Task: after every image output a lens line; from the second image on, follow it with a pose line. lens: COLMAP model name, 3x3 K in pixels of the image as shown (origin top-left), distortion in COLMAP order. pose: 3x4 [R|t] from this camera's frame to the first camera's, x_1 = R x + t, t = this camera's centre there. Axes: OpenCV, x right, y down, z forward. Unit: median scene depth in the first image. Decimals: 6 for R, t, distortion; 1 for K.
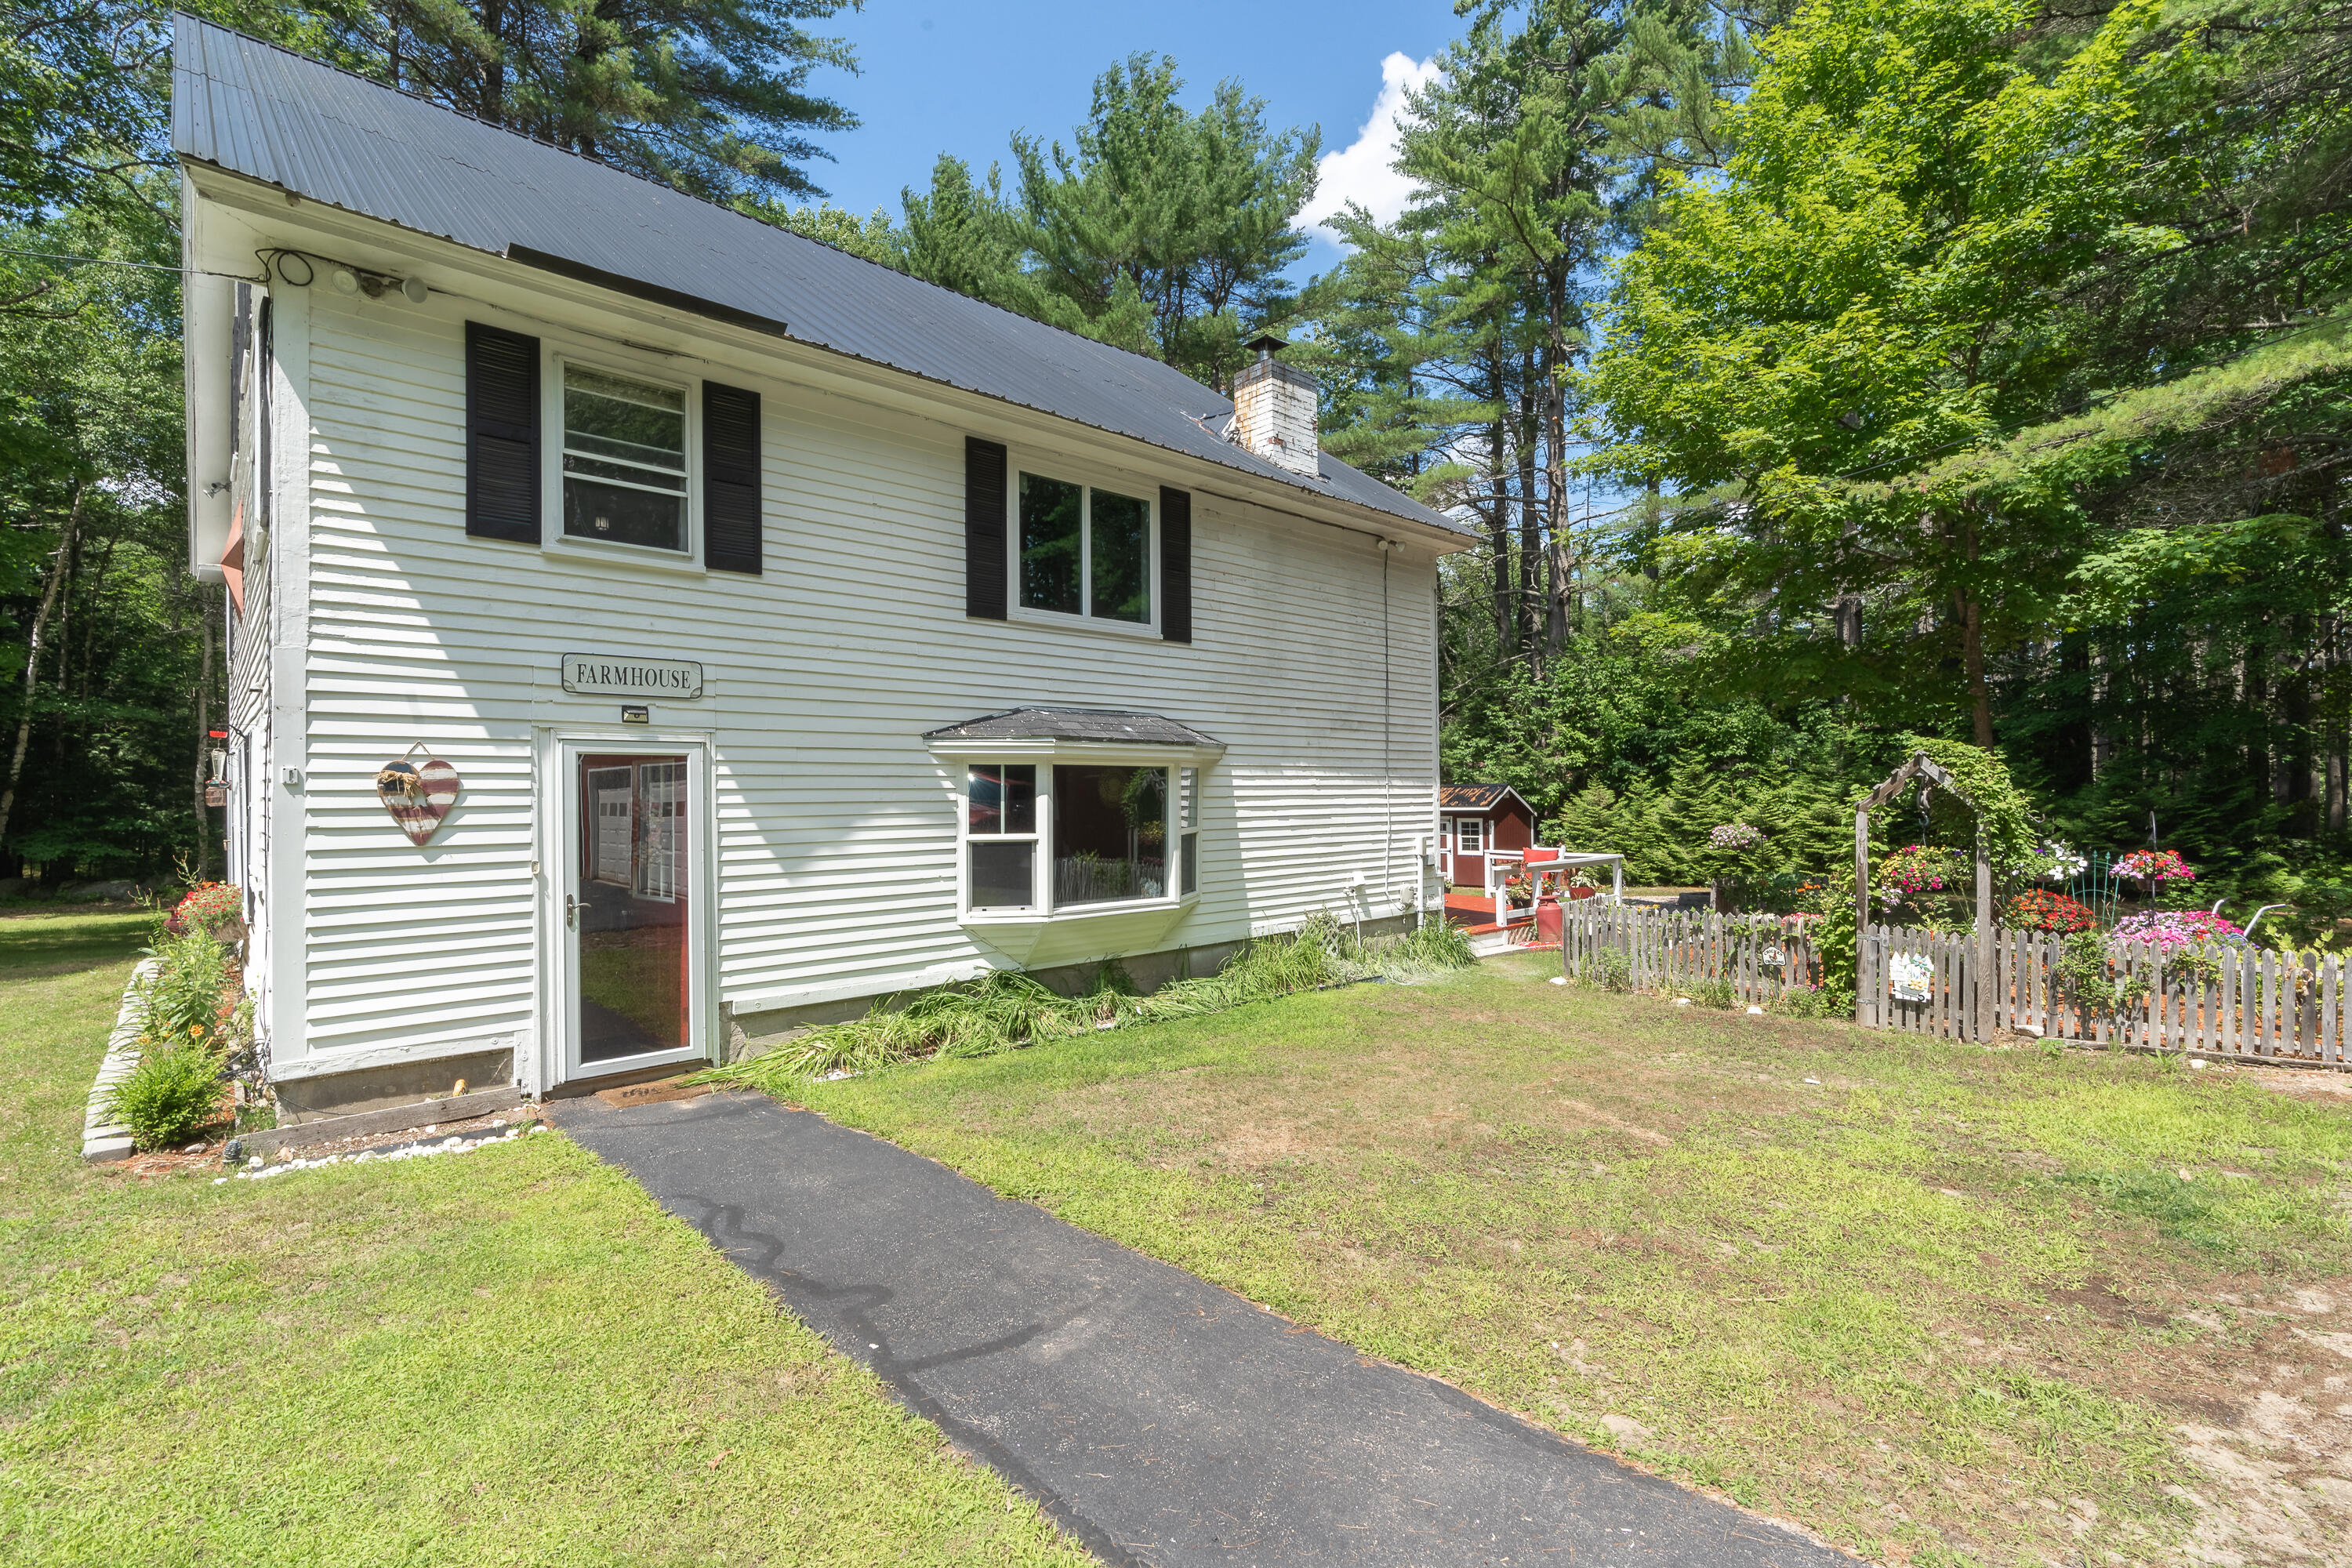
lens RADIAL K [[1111.6, 0, 1176.0], [0, 1111.6, 784.0], [0, 0, 1]] dist [-0.001513, 0.000548]
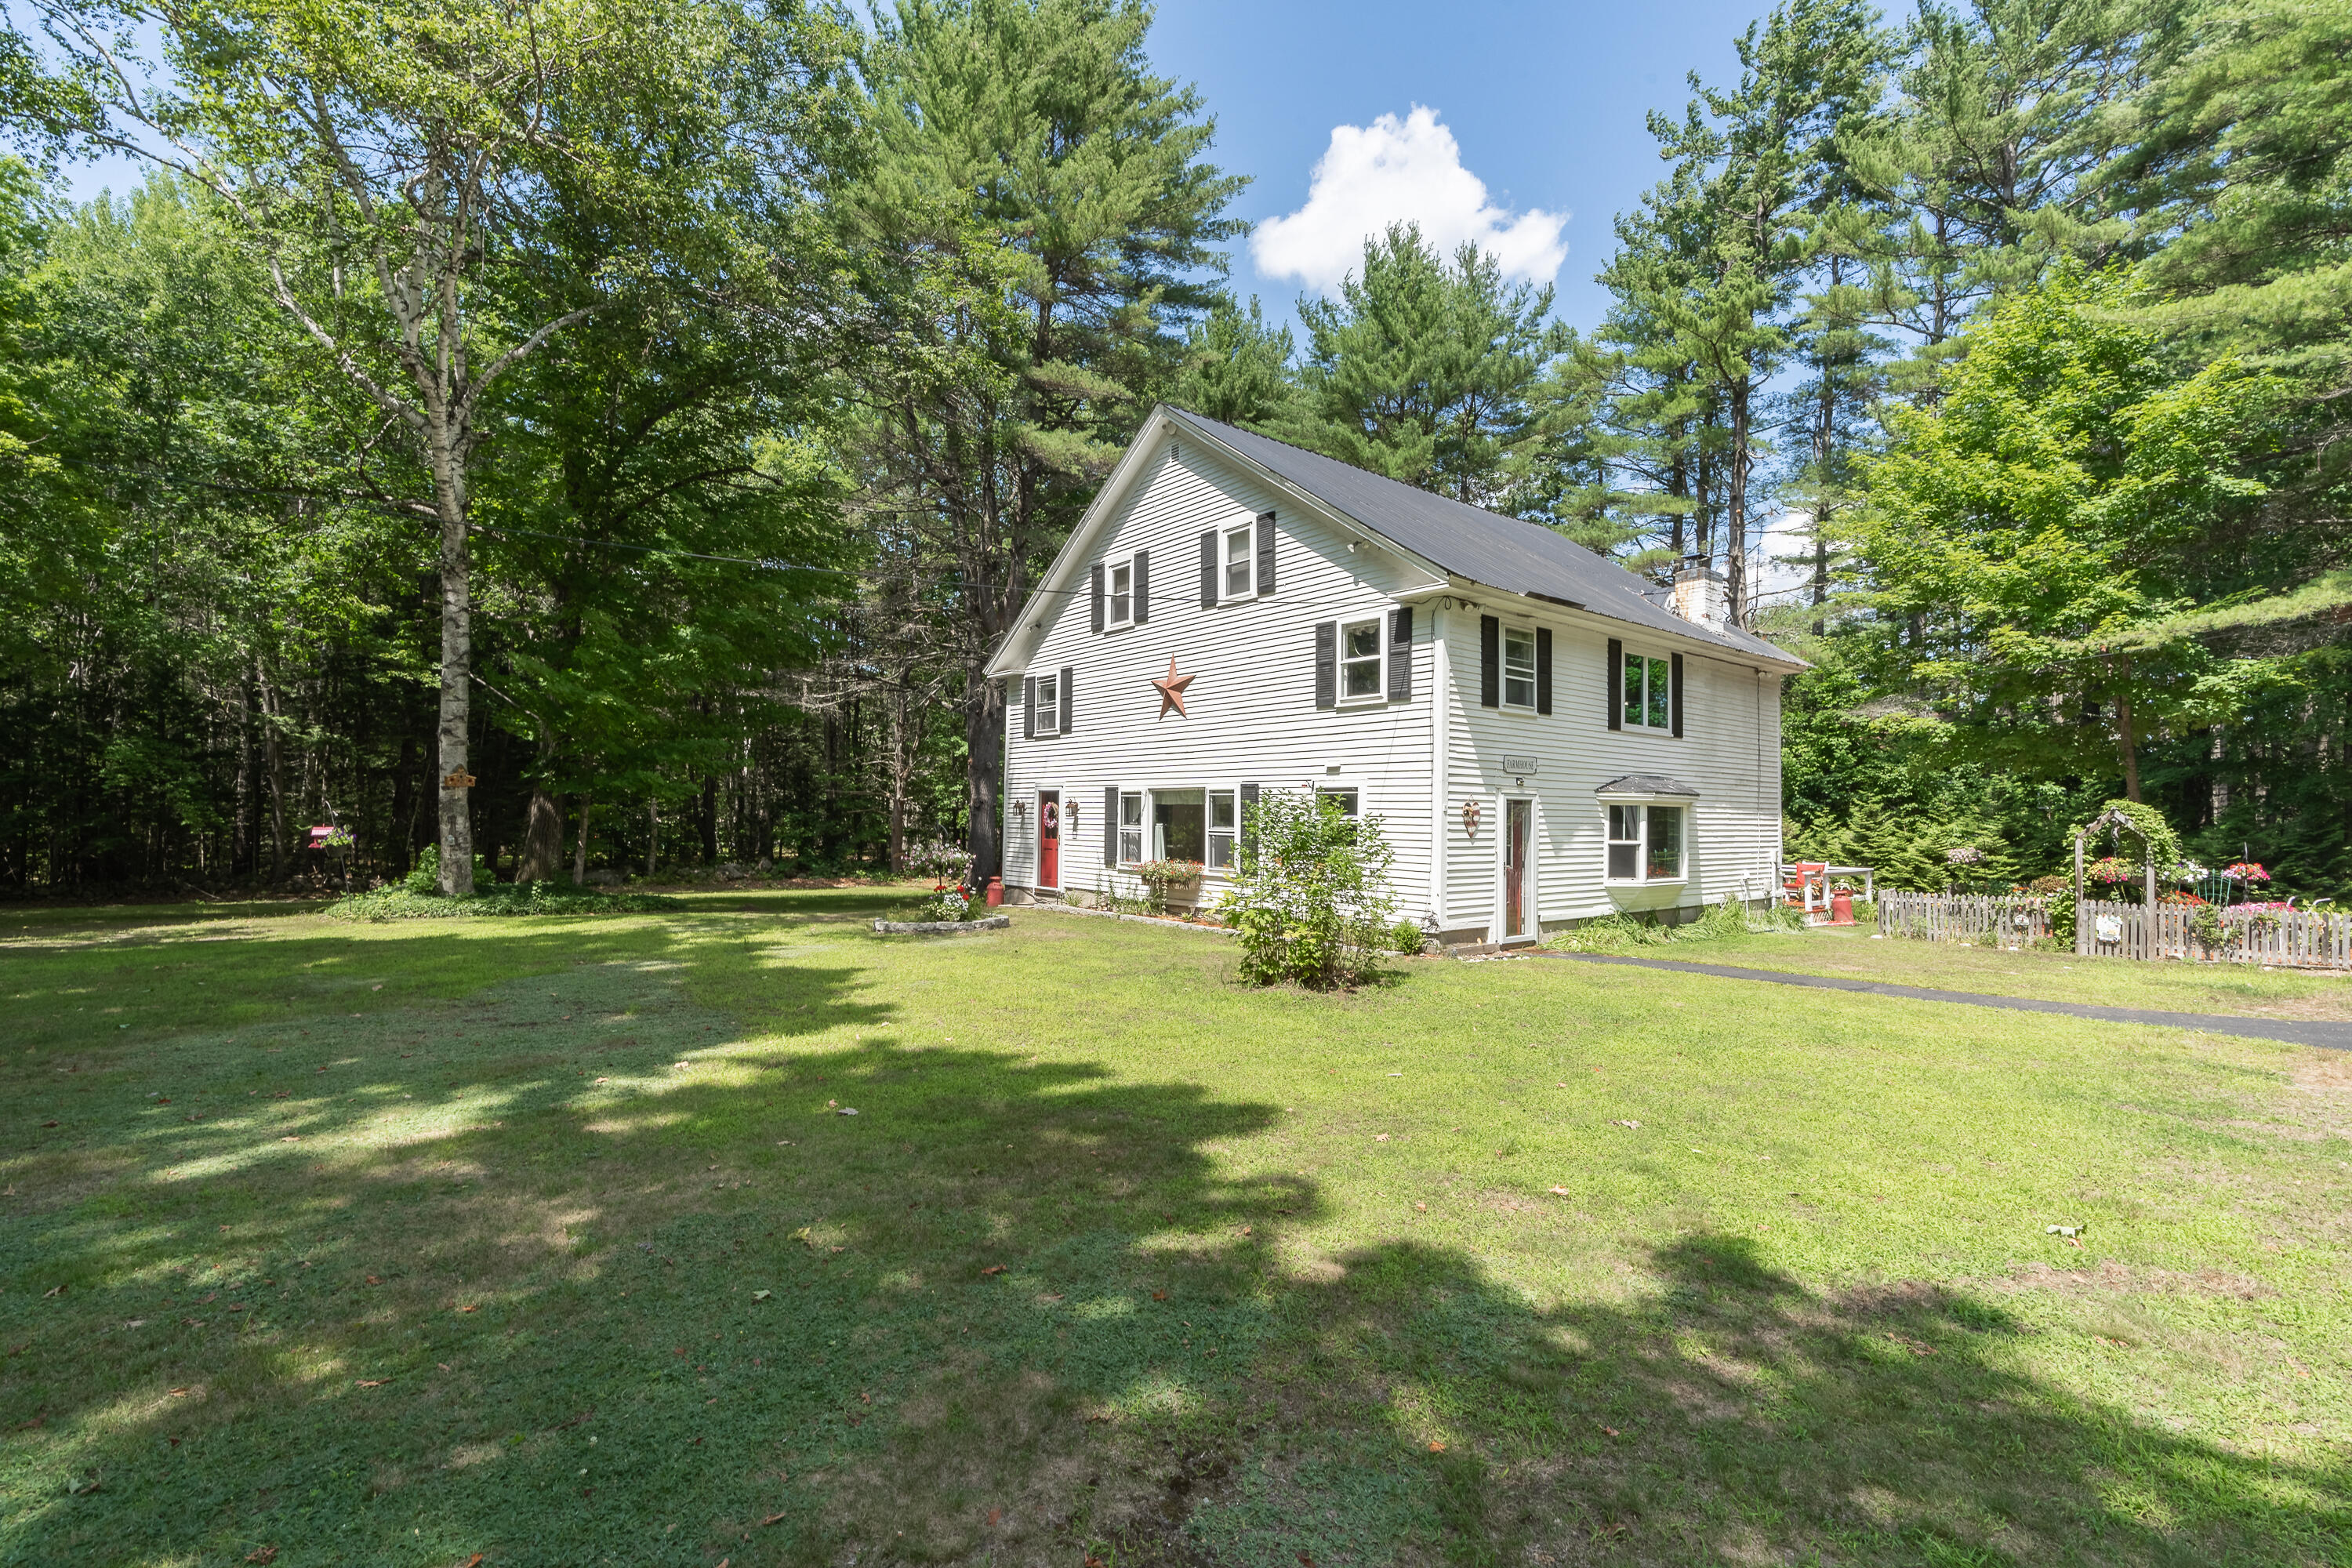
lens RADIAL K [[1111.6, 0, 1176.0], [0, 1111.6, 784.0], [0, 0, 1]] dist [-0.001513, 0.000548]
pose [[0.997983, 0.018598, -0.060699, -0.611868], [-0.019838, 0.999605, -0.019897, -0.000032], [0.060304, 0.021062, 0.997958, -0.741867]]
